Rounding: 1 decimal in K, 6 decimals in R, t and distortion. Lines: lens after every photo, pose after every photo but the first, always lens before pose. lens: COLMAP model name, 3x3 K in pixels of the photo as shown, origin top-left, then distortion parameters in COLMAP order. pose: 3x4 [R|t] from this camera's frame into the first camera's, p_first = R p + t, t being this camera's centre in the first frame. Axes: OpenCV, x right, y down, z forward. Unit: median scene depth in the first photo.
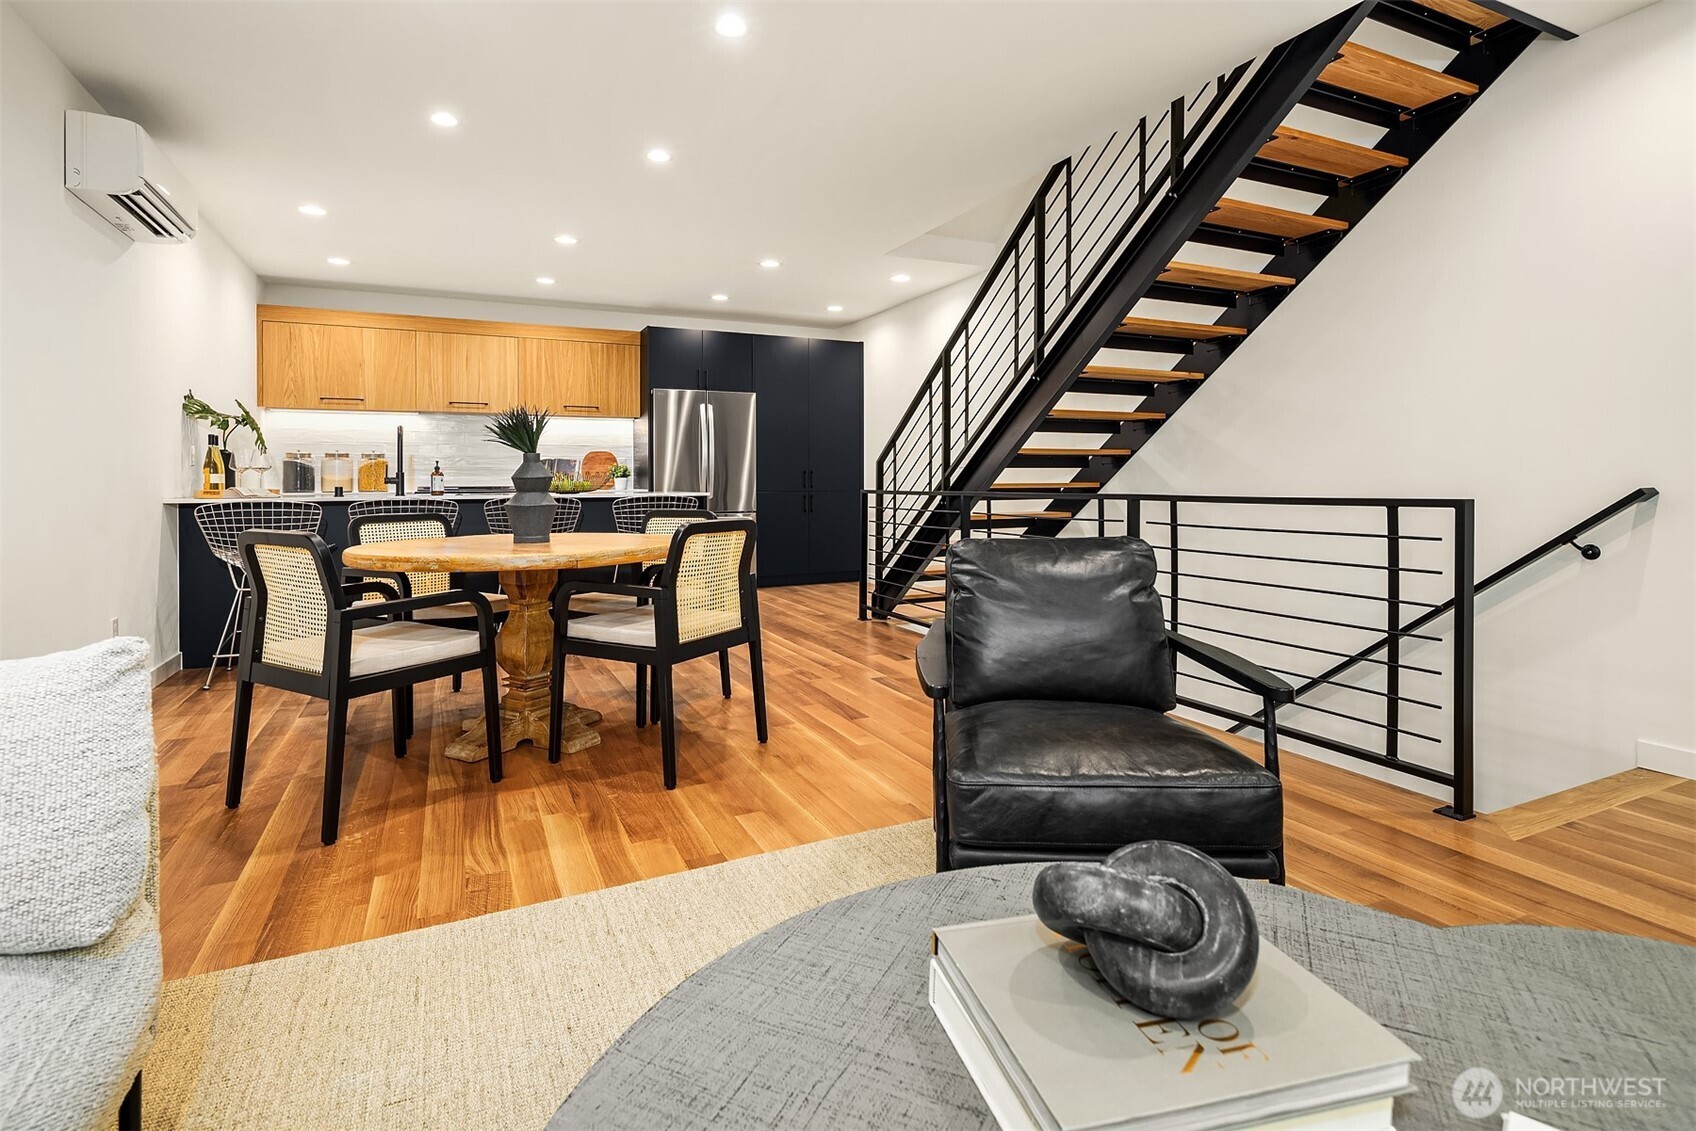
lens RADIAL K [[827.2, 0, 849.3], [0, 827.2, 481.4], [0, 0, 1]] dist [0.001568, -0.000470]
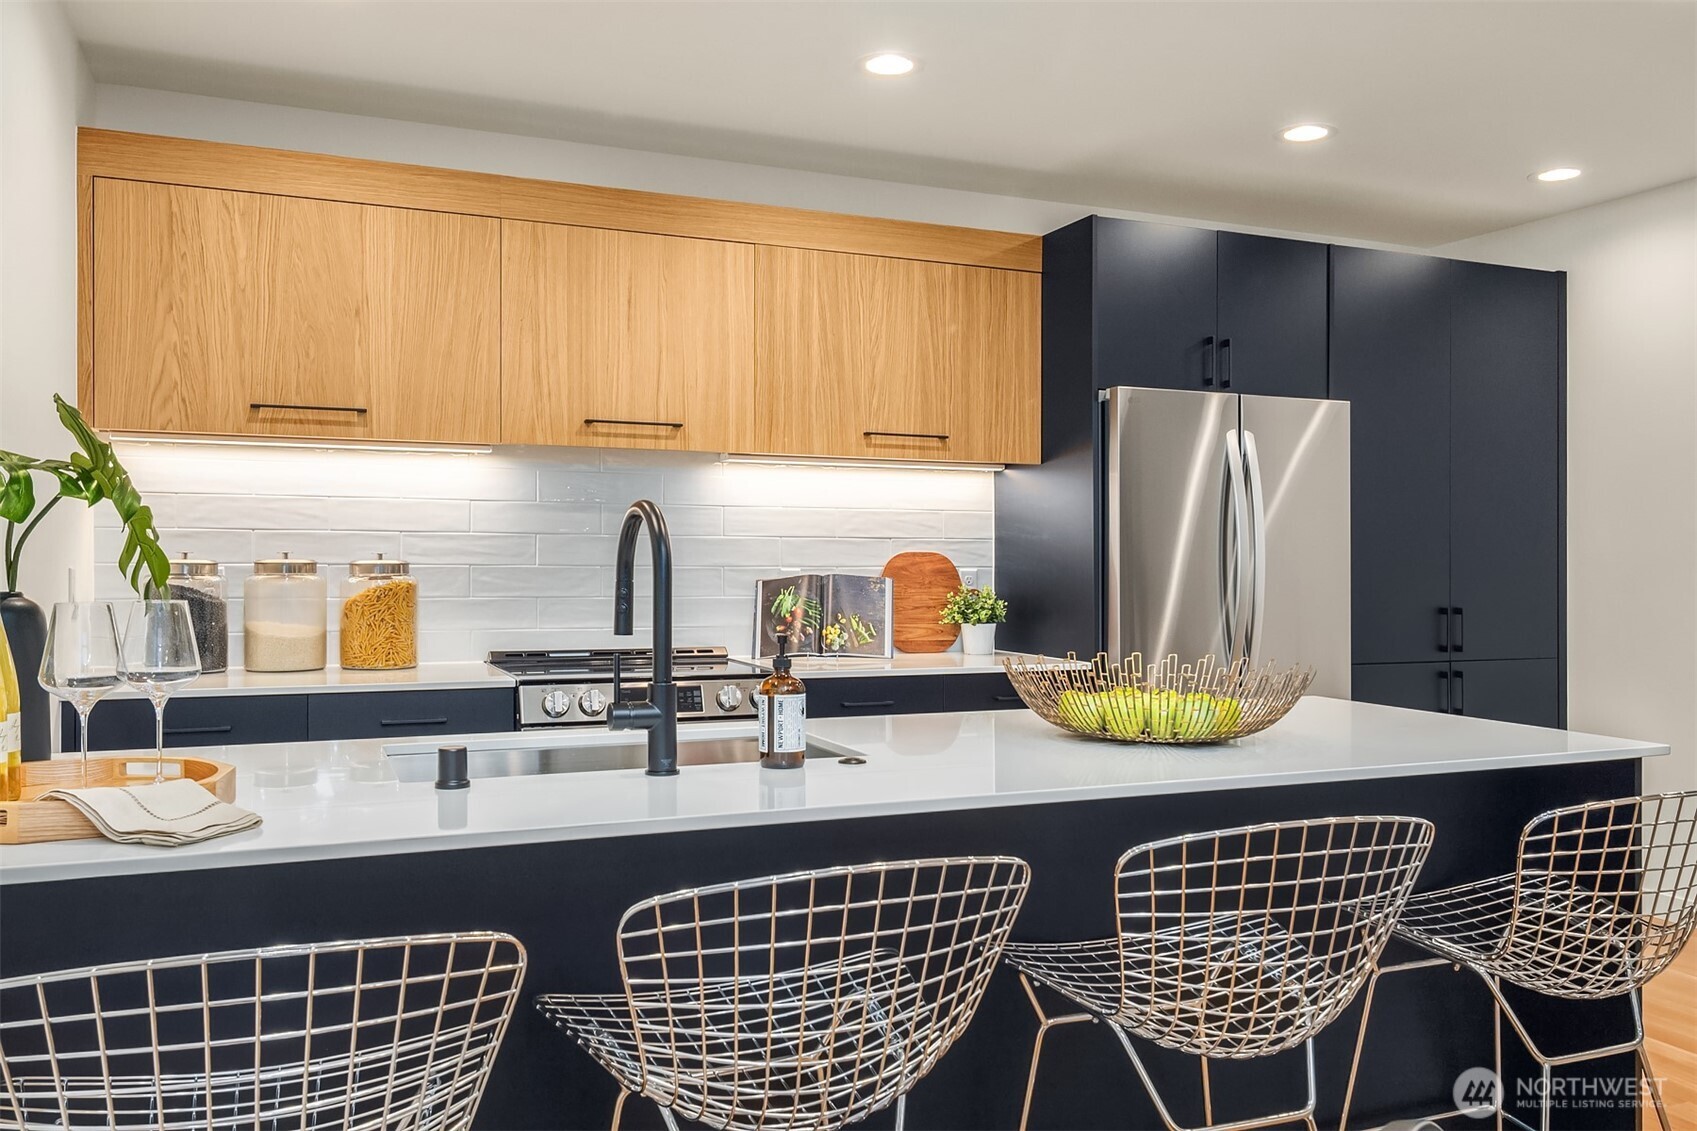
lens RADIAL K [[1330.0, 0, 848.5], [0, 1330.0, 565.5], [0, 0, 1]] dist [0.003478, 0.002069]
pose [[0.998796, 0.009192, -0.048184, -0.331392], [-0.009026, 0.999953, 0.003660, -0.034977], [0.048215, -0.003221, 0.998832, 0.417822]]
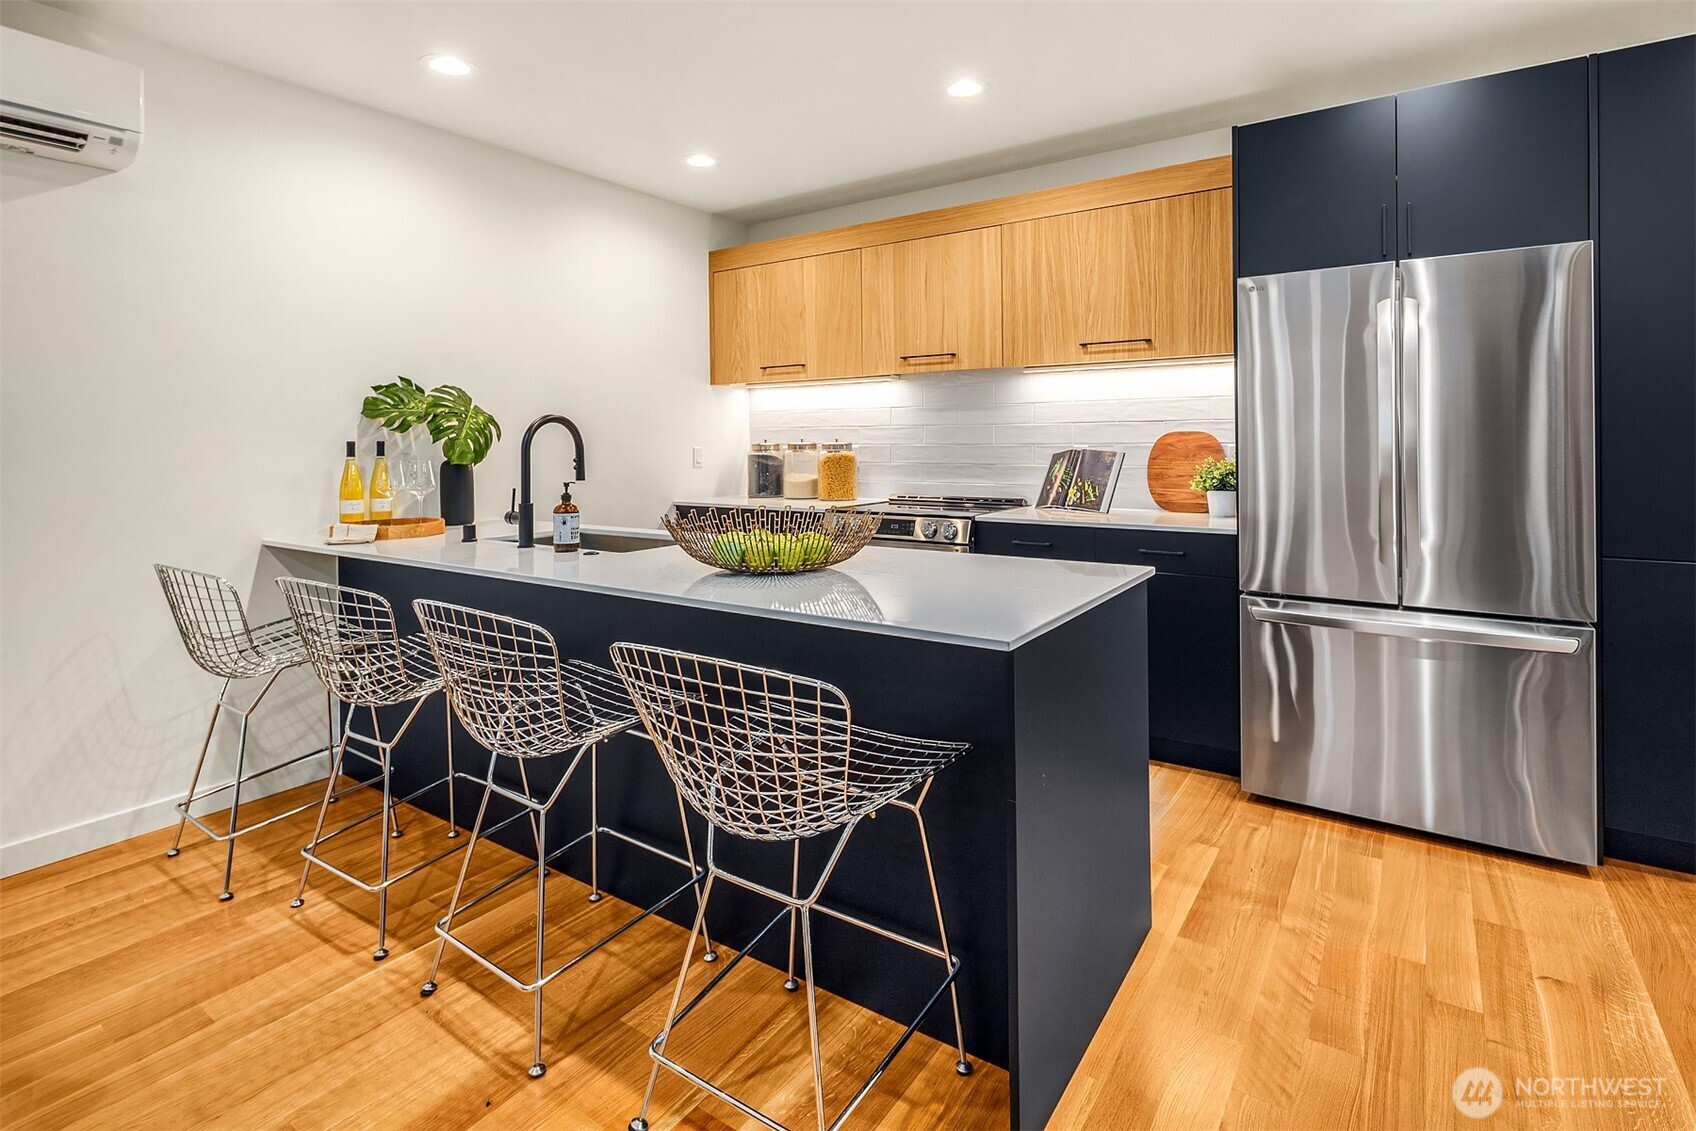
lens RADIAL K [[840.5, 0, 849.7], [0, 840.5, 442.6], [0, 0, 1]] dist [-0.001533, -0.000210]
pose [[0.502892, 0.001423, -0.864348, 0.020963], [0.006628, 0.999963, 0.005502, -0.036775], [0.864324, -0.008496, 0.502864, 0.642656]]
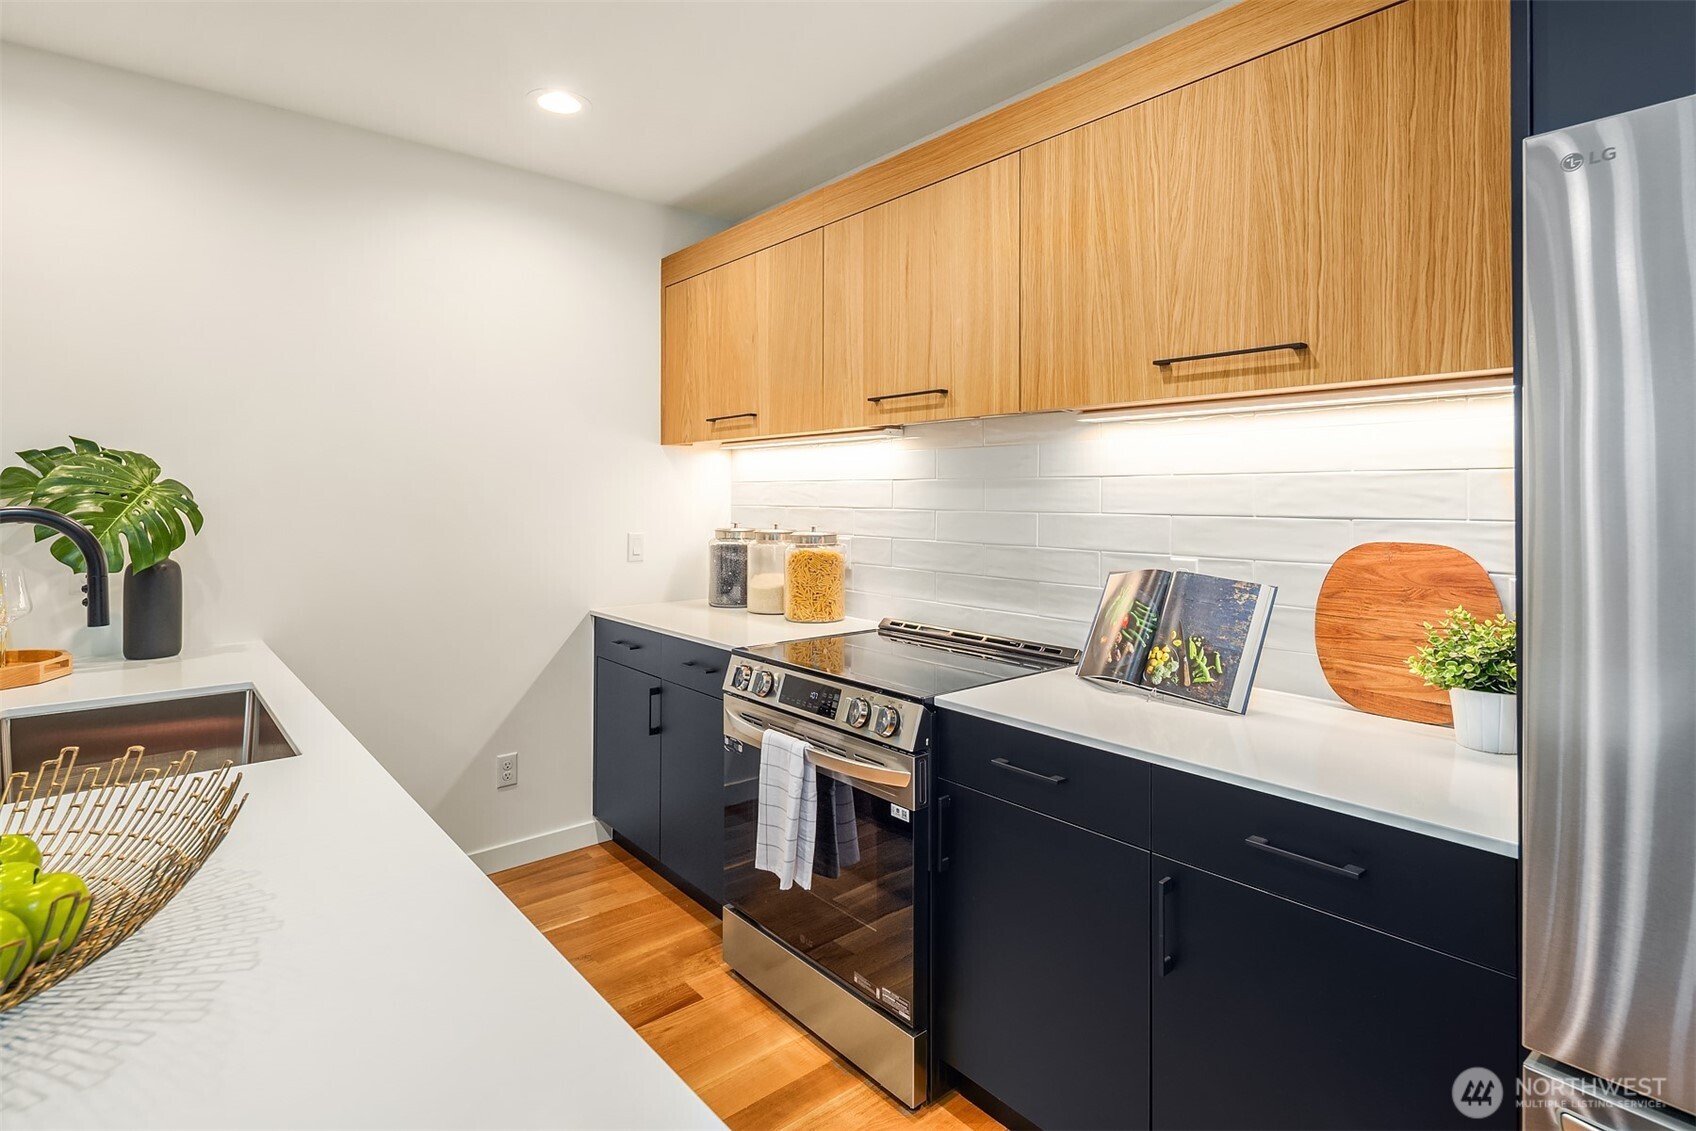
lens RADIAL K [[847.1, 0, 828.4], [0, 847.1, 492.6], [0, 0, 1]] dist [0.000275, -0.000825]
pose [[0.244502, -0.000448, -0.969649, -0.129459], [-0.005666, 0.999982, -0.001890, -0.052927], [0.969632, 0.005956, 0.244495, 0.866239]]
